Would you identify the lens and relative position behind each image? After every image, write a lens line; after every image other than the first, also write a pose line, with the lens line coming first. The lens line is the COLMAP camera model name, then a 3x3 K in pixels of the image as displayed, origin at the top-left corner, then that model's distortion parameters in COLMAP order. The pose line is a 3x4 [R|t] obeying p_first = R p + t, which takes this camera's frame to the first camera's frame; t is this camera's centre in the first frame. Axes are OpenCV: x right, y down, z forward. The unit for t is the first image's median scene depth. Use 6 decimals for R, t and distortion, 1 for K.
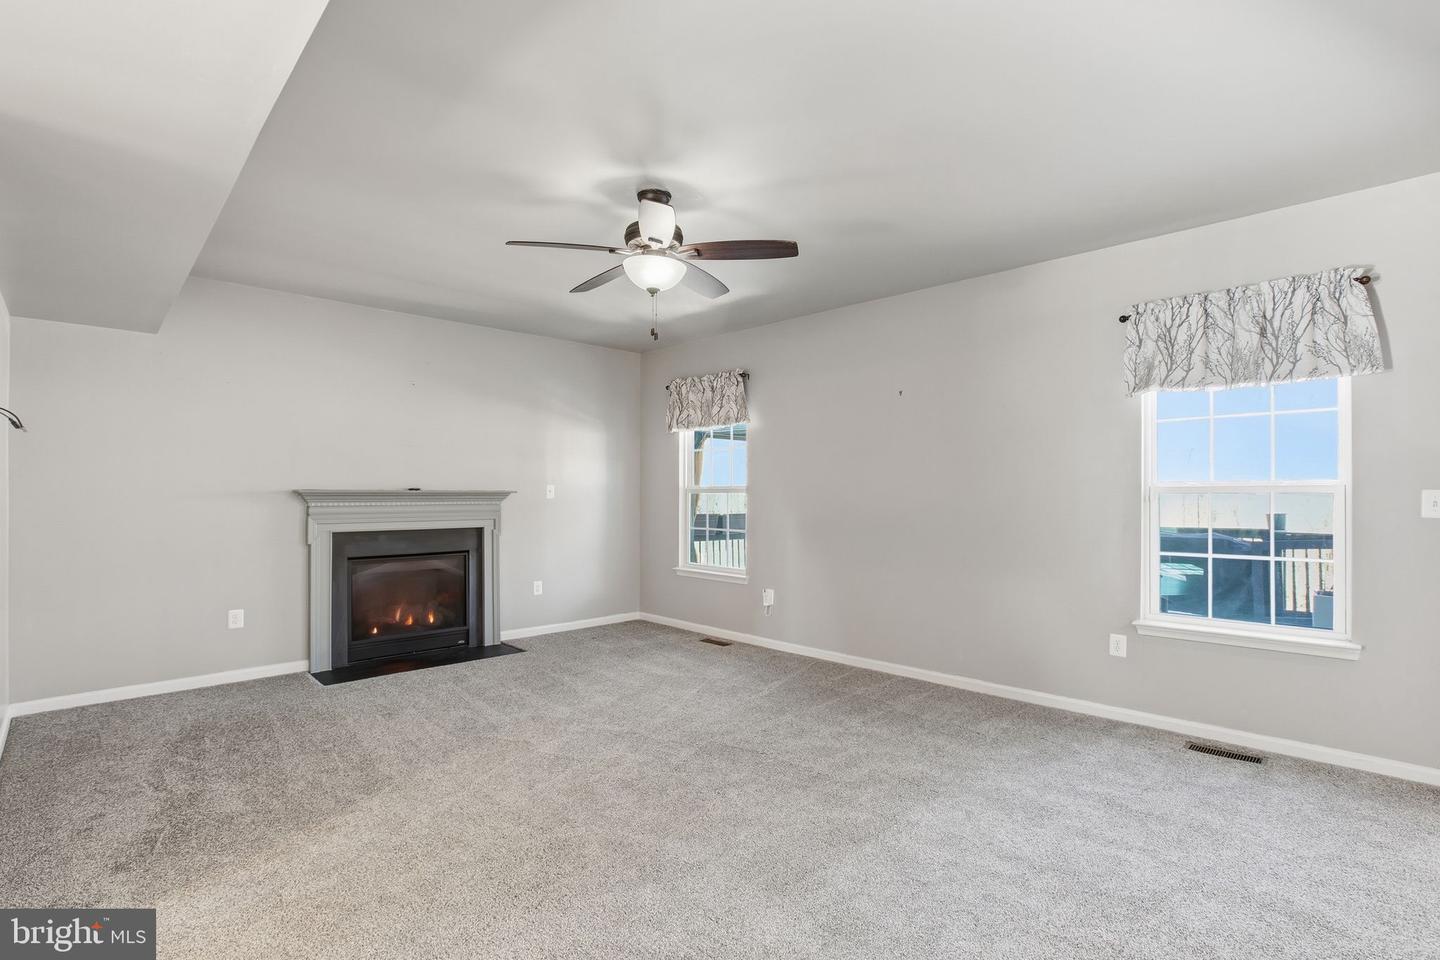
lens RADIAL K [[674.8, 0, 742.8], [0, 674.8, 493.6], [0, 0, 1]] dist [-0.025962, 0.000600]
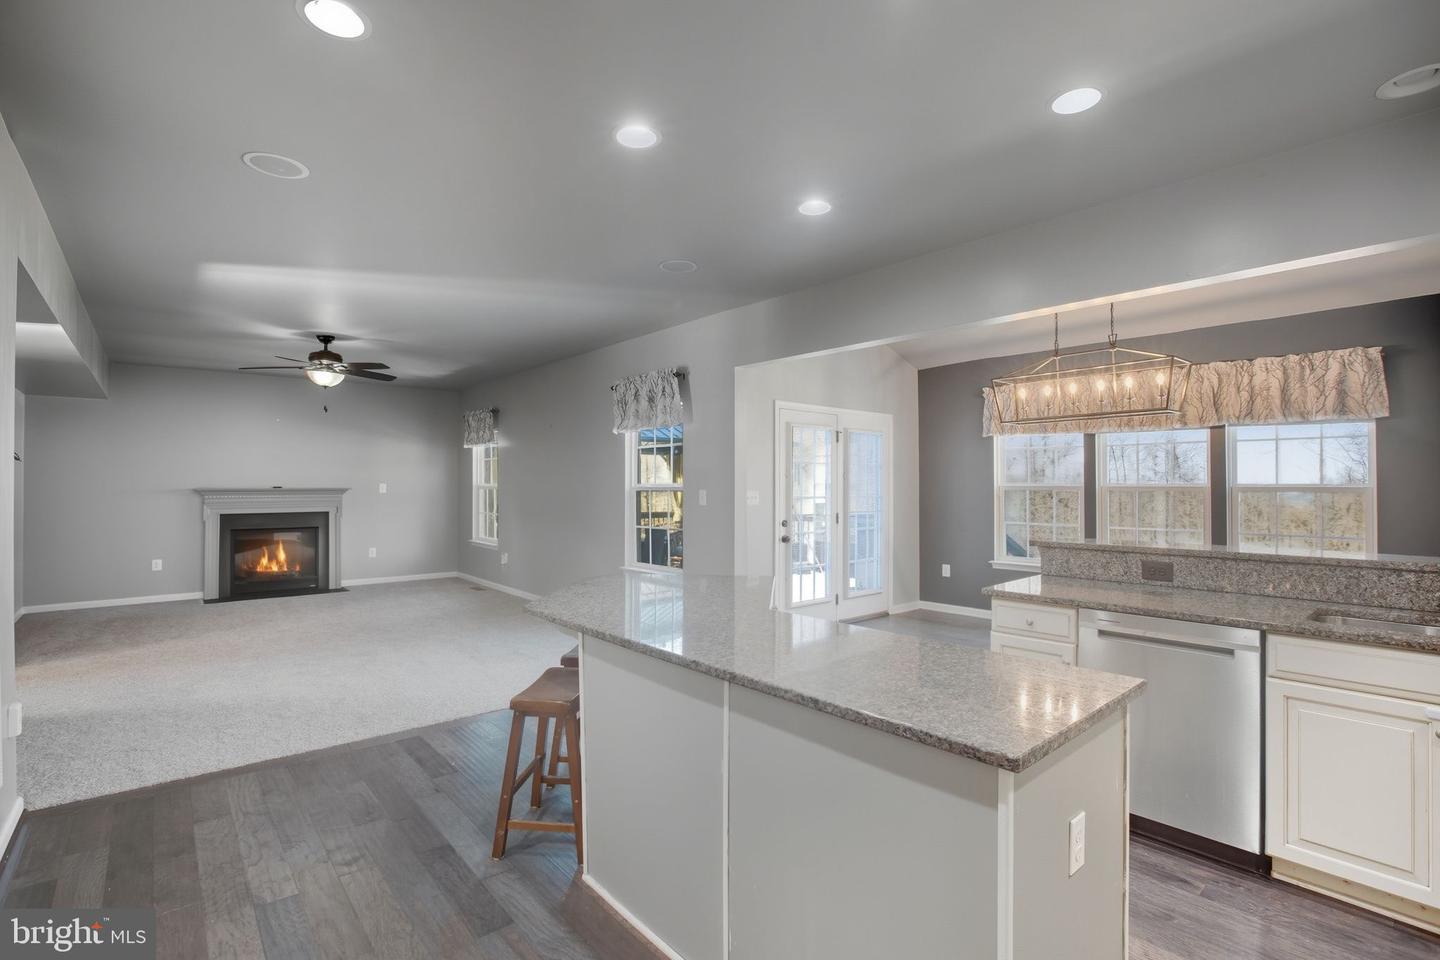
lens RADIAL K [[670.6, 0, 725.9], [0, 670.6, 469.1], [0, 0, 1]] dist [-0.014294, -0.000180]
pose [[0.995567, -0.005100, -0.093920, 0.723560], [0.003197, 0.999787, -0.020399, -0.014550], [0.094004, 0.020009, 0.995371, -0.474886]]
